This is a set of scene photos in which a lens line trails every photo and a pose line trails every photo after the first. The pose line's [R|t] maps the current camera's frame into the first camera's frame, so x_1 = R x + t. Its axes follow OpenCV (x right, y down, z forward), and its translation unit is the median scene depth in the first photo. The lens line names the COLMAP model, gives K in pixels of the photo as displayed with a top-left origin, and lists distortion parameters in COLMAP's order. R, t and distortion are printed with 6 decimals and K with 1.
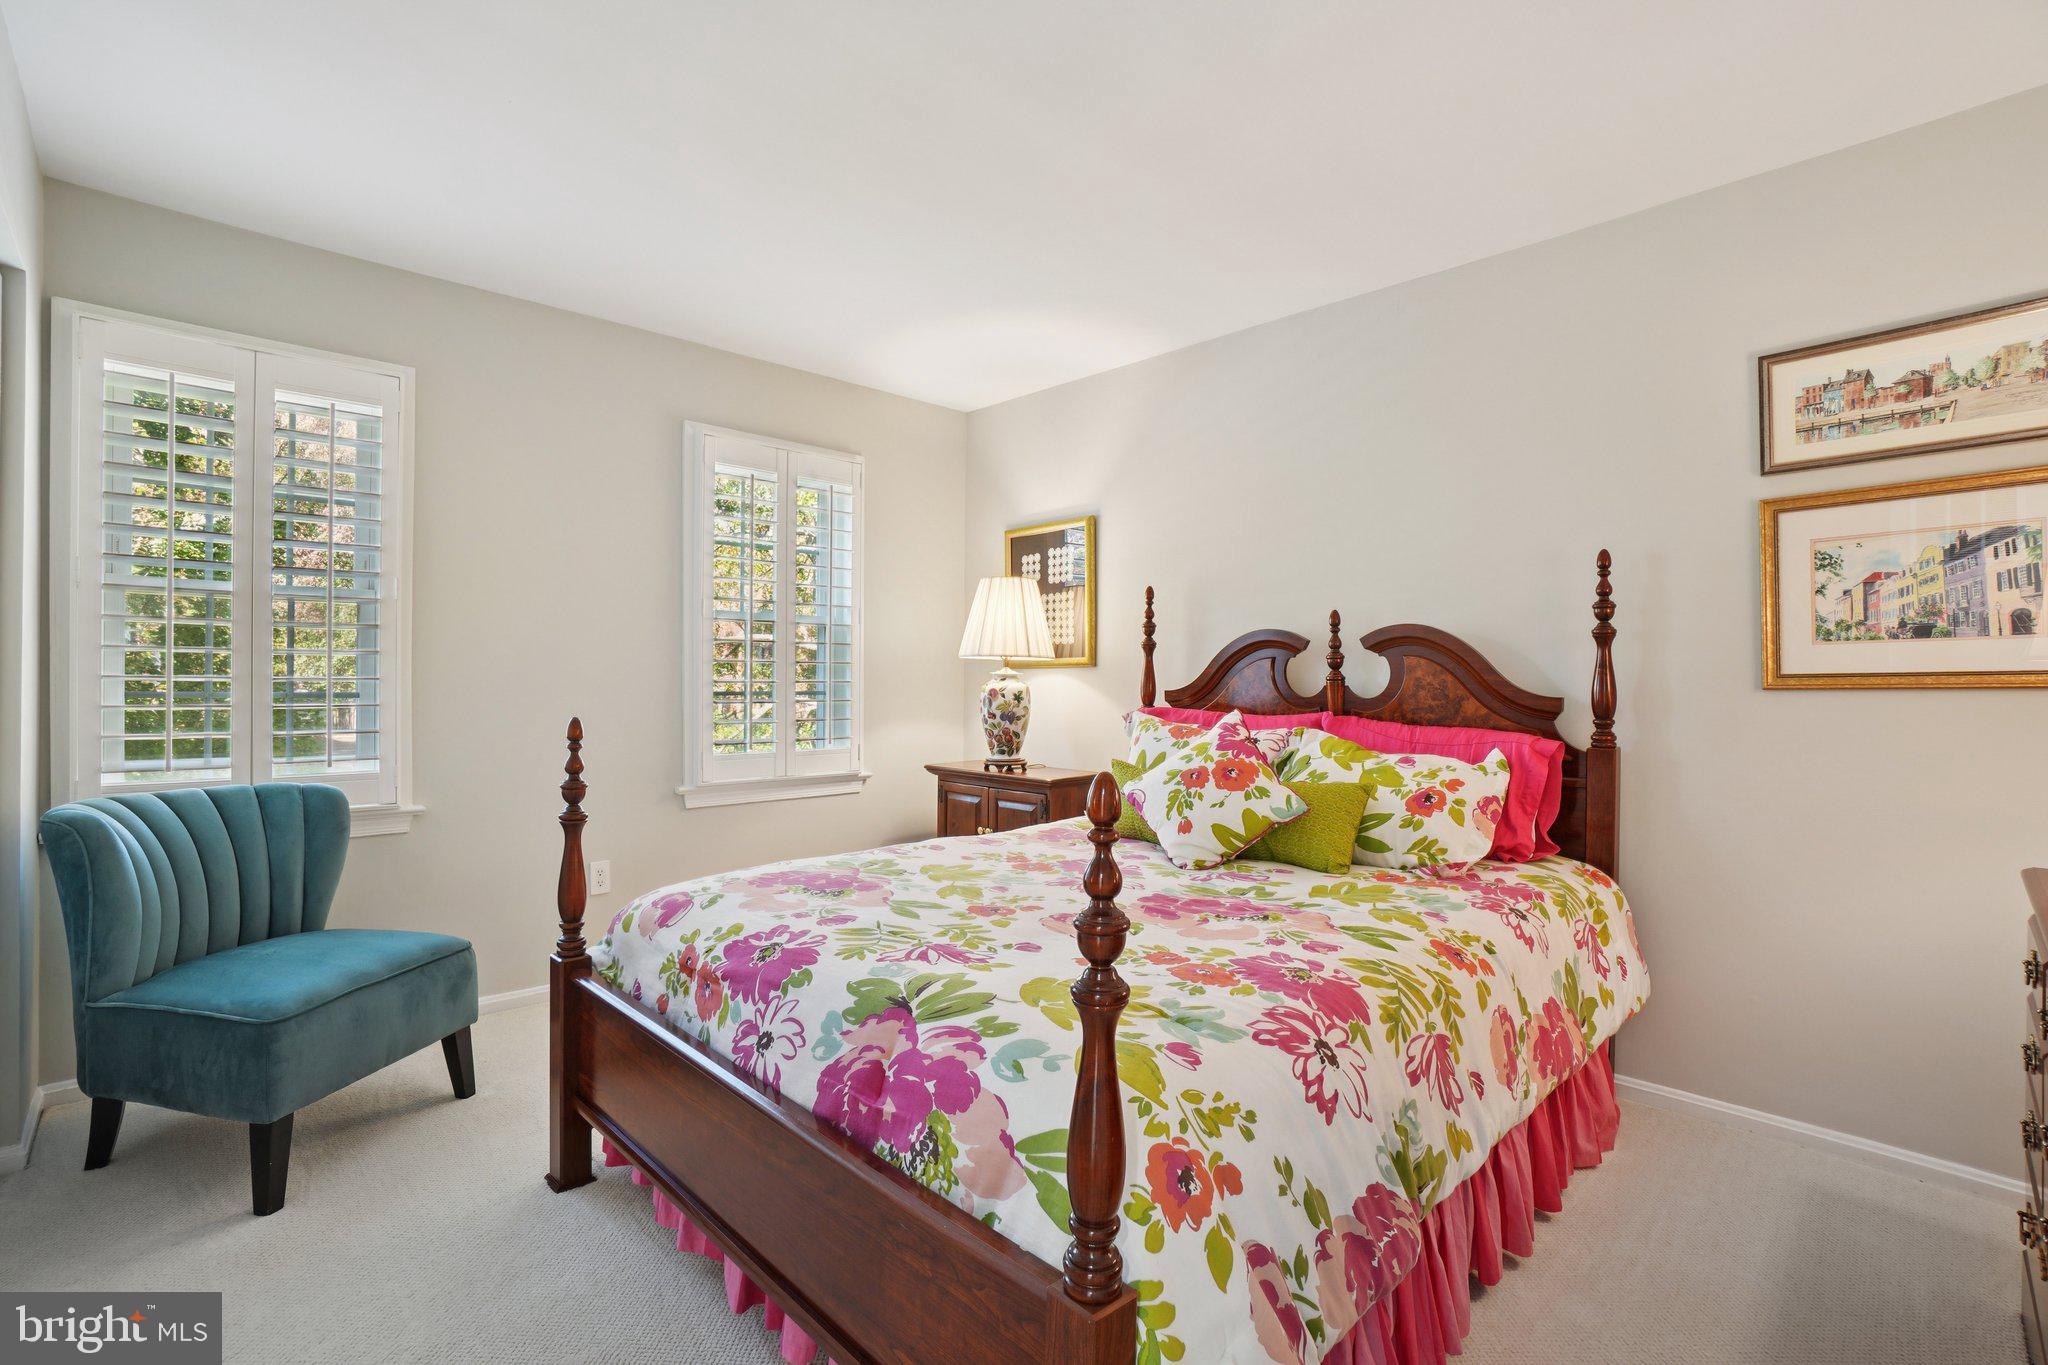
lens RADIAL K [[910.3, 0, 1003.3], [0, 910.3, 674.6], [0, 0, 1]] dist [-0.019698, 0.000464]
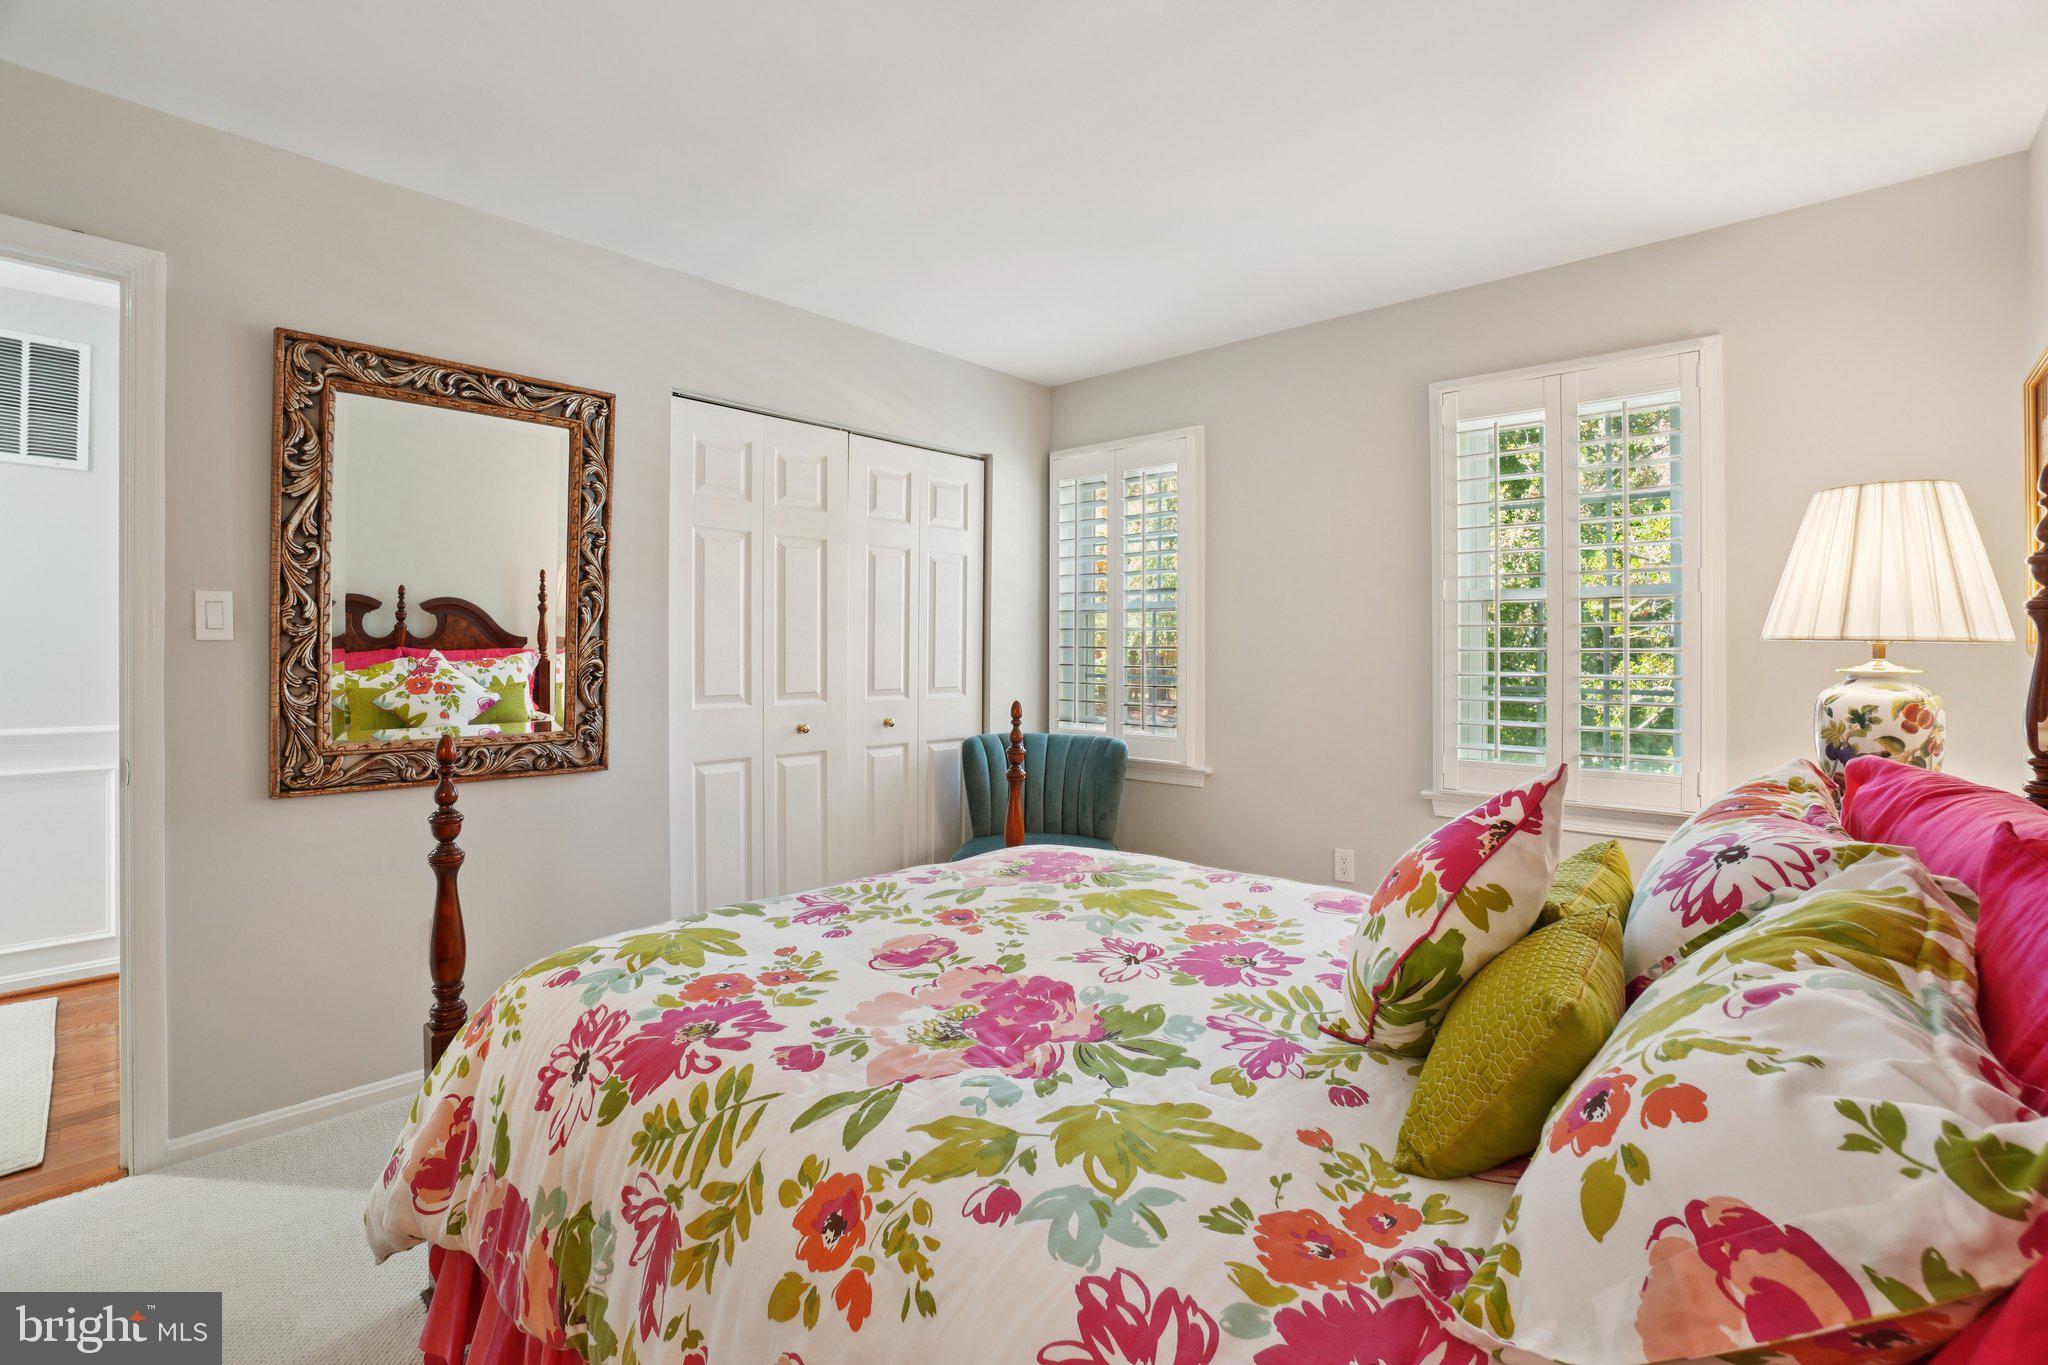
lens RADIAL K [[910.3, 0, 1003.3], [0, 910.3, 674.6], [0, 0, 1]] dist [-0.019698, 0.000464]
pose [[0.044237, 0.008433, -0.998985, 1.001930], [0.002936, 0.999959, 0.008572, -0.010906], [0.999017, -0.003312, 0.044211, 1.049799]]
